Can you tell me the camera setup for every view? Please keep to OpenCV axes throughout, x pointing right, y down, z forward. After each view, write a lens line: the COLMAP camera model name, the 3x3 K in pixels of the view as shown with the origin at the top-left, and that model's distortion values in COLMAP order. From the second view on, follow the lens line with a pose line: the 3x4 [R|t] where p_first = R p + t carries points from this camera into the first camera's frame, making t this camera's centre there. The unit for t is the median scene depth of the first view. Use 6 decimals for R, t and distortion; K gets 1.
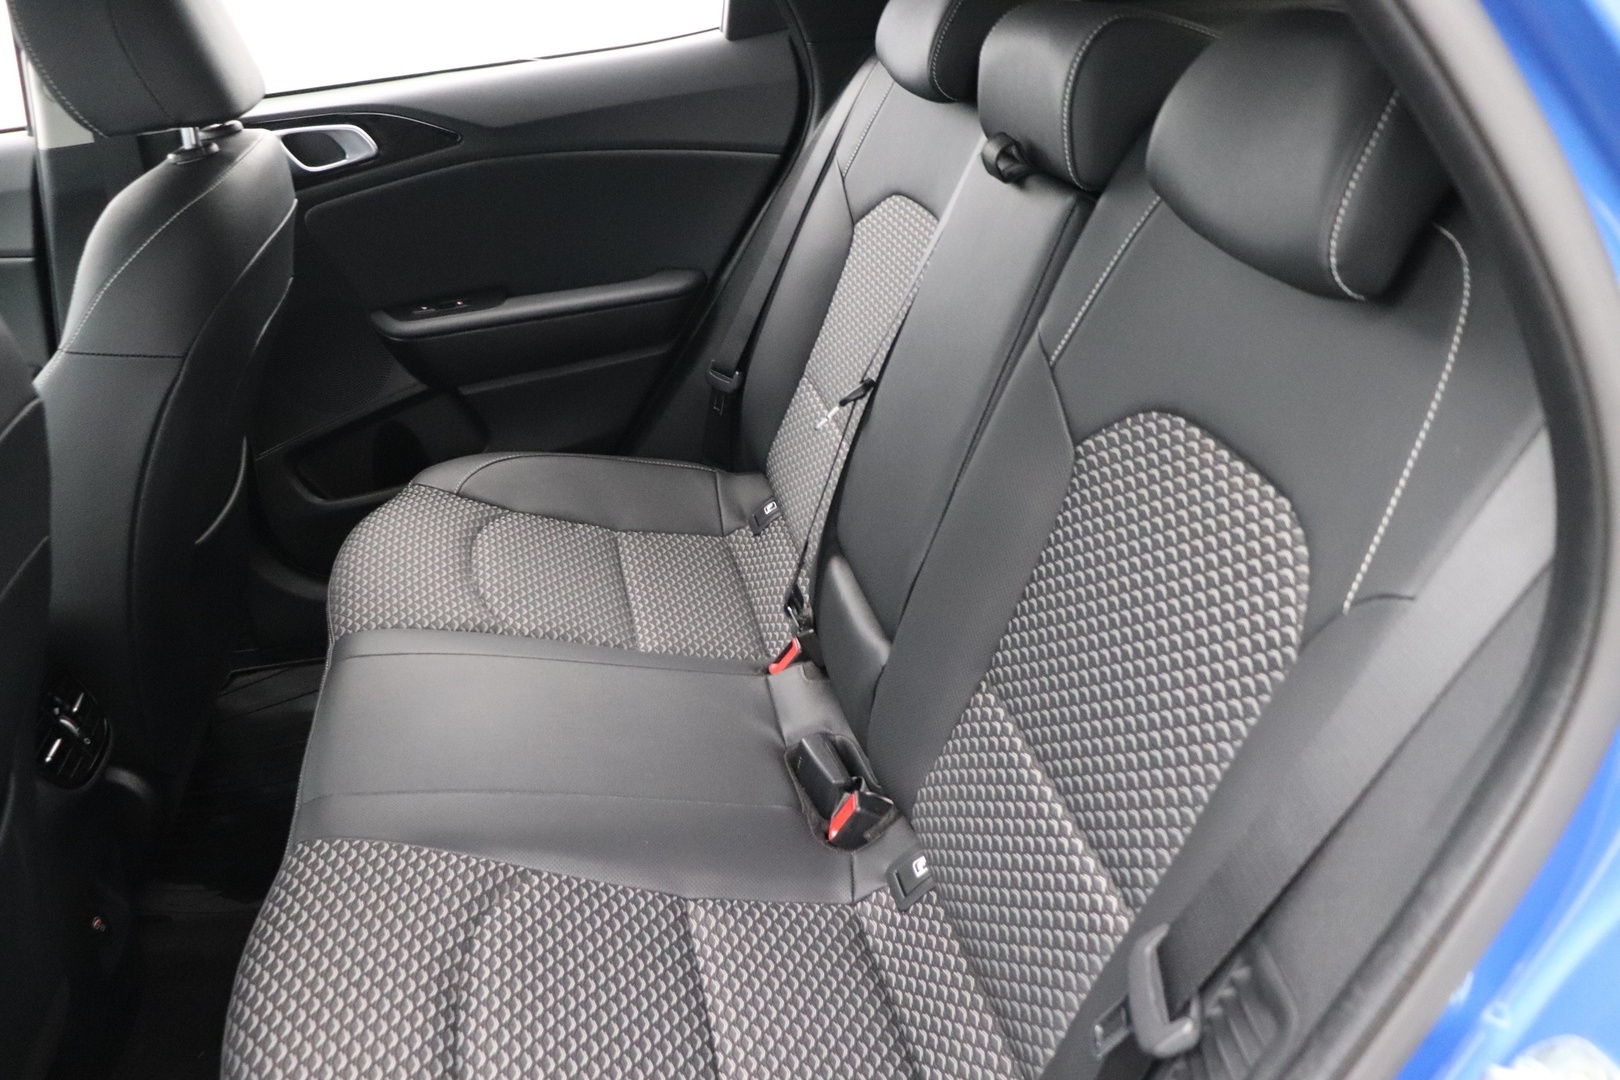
lens RADIAL K [[1385.3, 0, 803.6], [0, 1385.3, 559.5], [0, 0, 1]] dist [-0.143908, 0.158621]
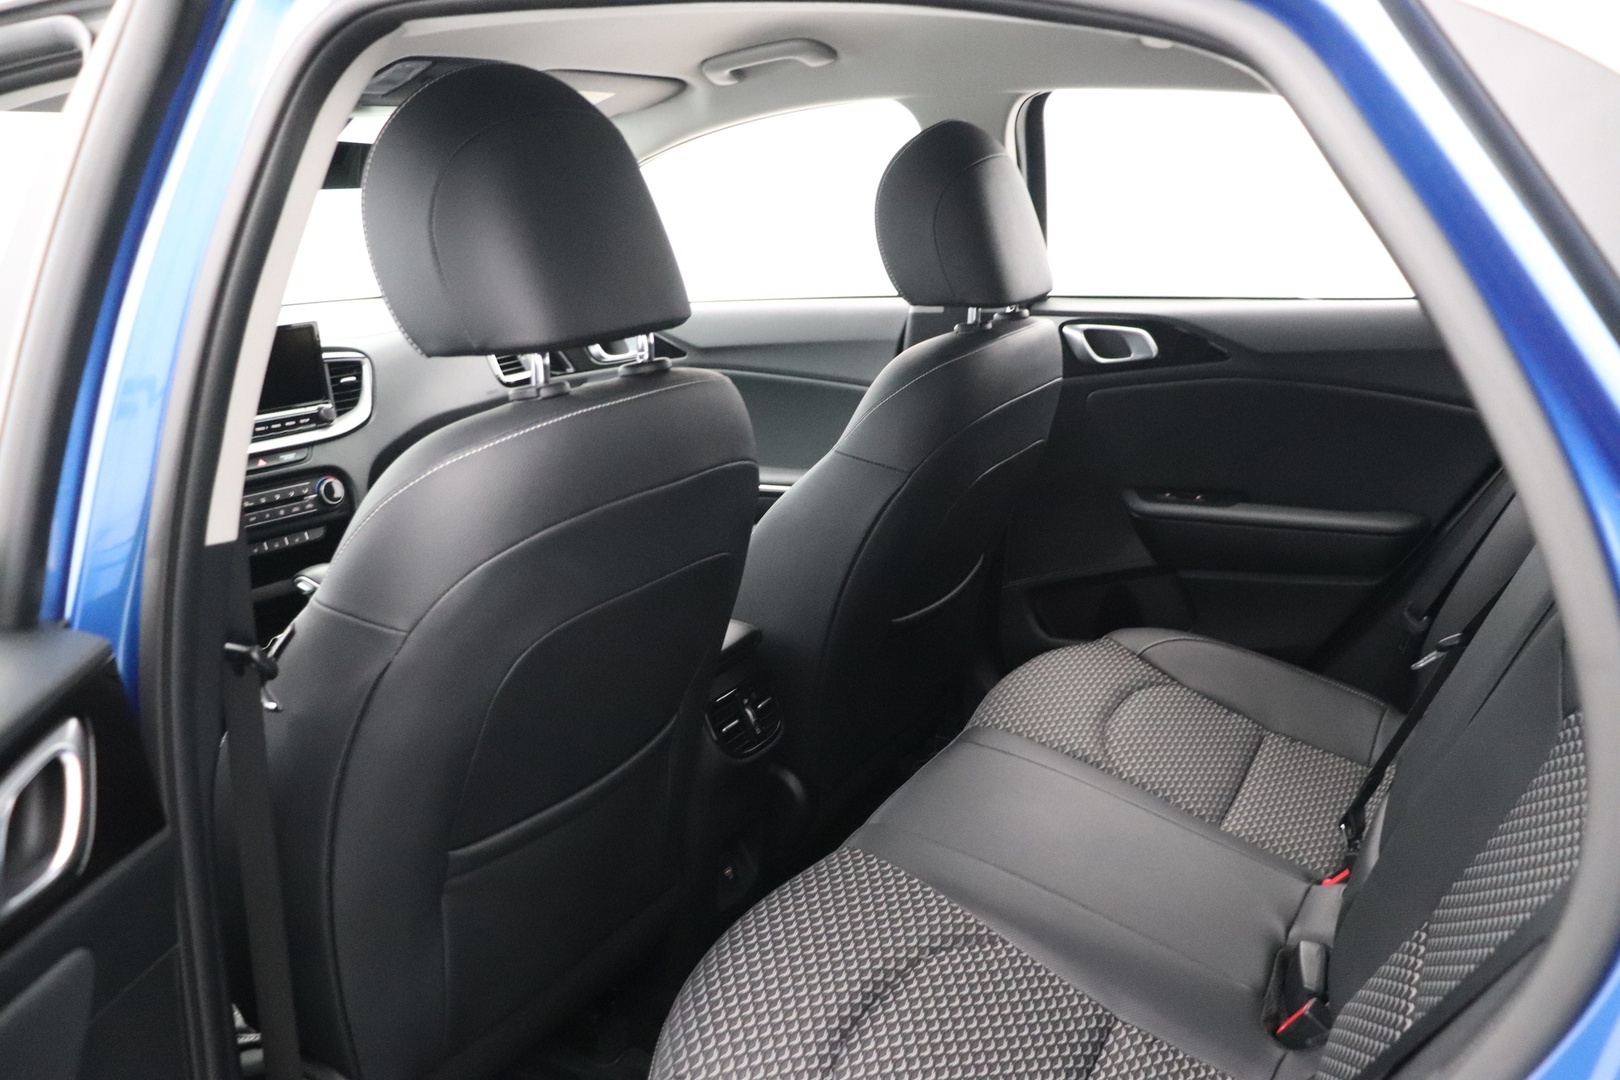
lens RADIAL K [[1385.3, 0, 803.6], [0, 1385.3, 559.5], [0, 0, 1]] dist [-0.143908, 0.158621]
pose [[0.767844, 0.225889, -0.599491, 0.209754], [-0.315268, 0.947856, -0.046650, 0.017846], [0.557694, 0.224820, 0.799021, -0.076957]]
